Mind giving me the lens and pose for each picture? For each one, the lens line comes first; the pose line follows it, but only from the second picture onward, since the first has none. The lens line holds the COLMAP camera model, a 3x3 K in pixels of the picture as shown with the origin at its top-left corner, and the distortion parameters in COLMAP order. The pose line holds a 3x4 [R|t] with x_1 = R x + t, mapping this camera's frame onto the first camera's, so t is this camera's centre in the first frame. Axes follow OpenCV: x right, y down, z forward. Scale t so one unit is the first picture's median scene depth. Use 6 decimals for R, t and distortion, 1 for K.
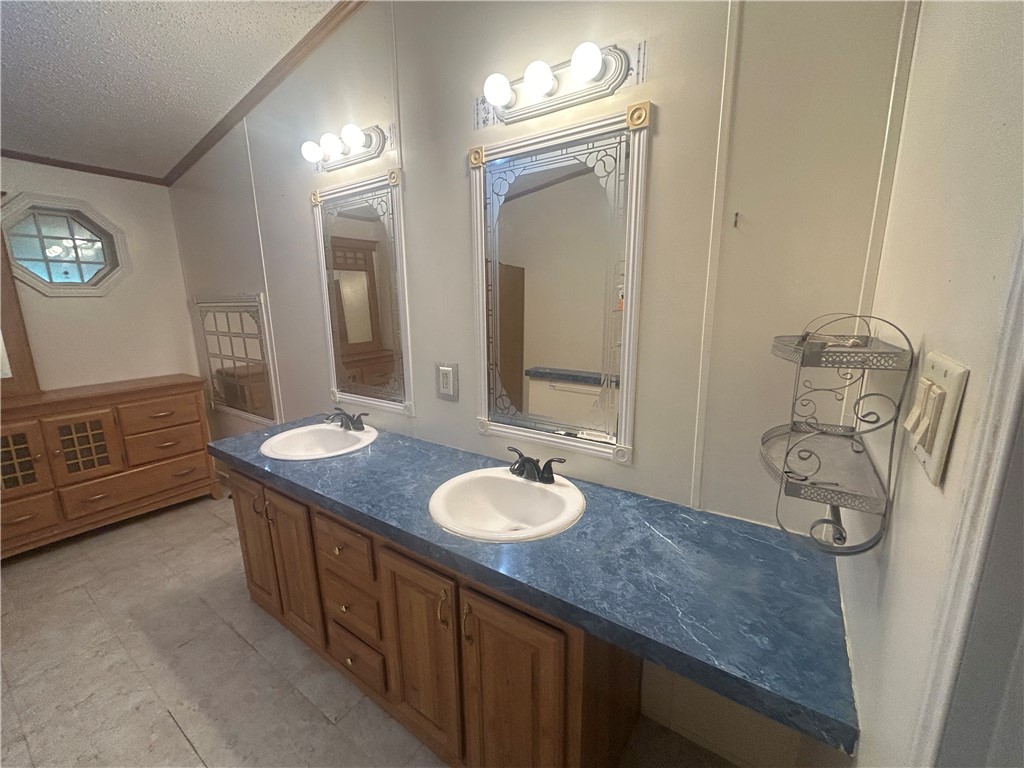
lens RADIAL K [[412.6, 0, 511.5], [0, 412.6, 379.5], [0, 0, 1]] dist [-0.002082, 0.000535]
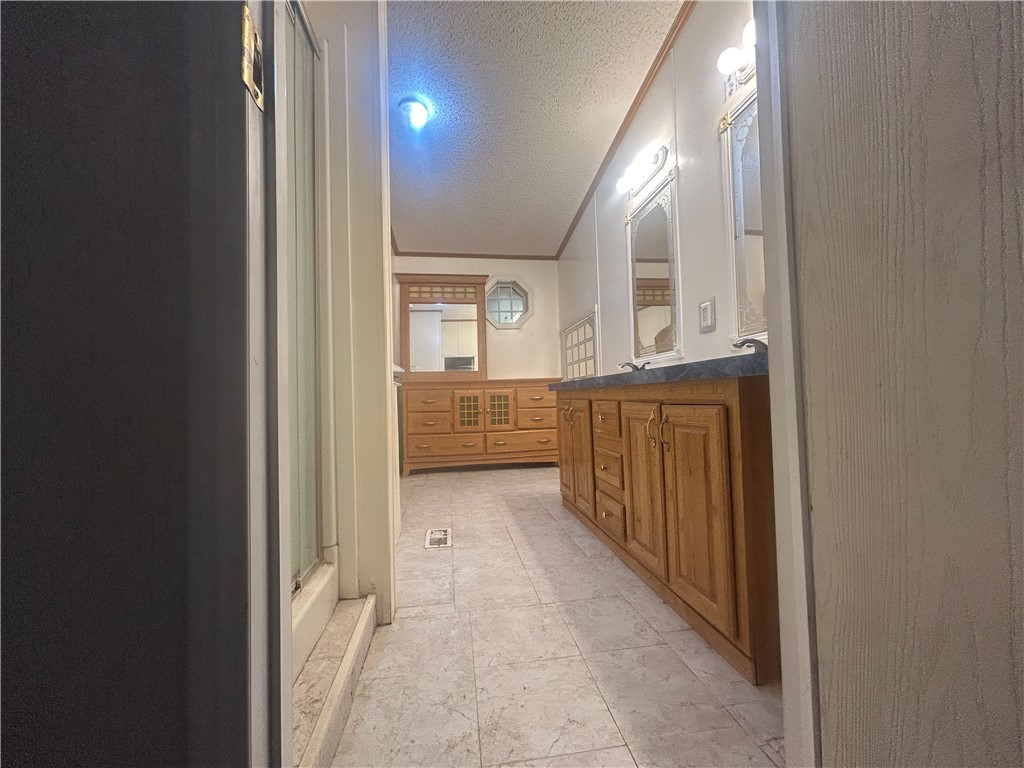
lens RADIAL K [[412.6, 0, 510.8], [0, 412.6, 384.0], [0, 0, 1]] dist [-0.002082, 0.000535]
pose [[0.676927, -0.034678, -0.735233, 0.306783], [-0.124225, 0.979178, -0.160558, 0.435032], [0.725492, 0.200020, 0.658524, -0.119269]]
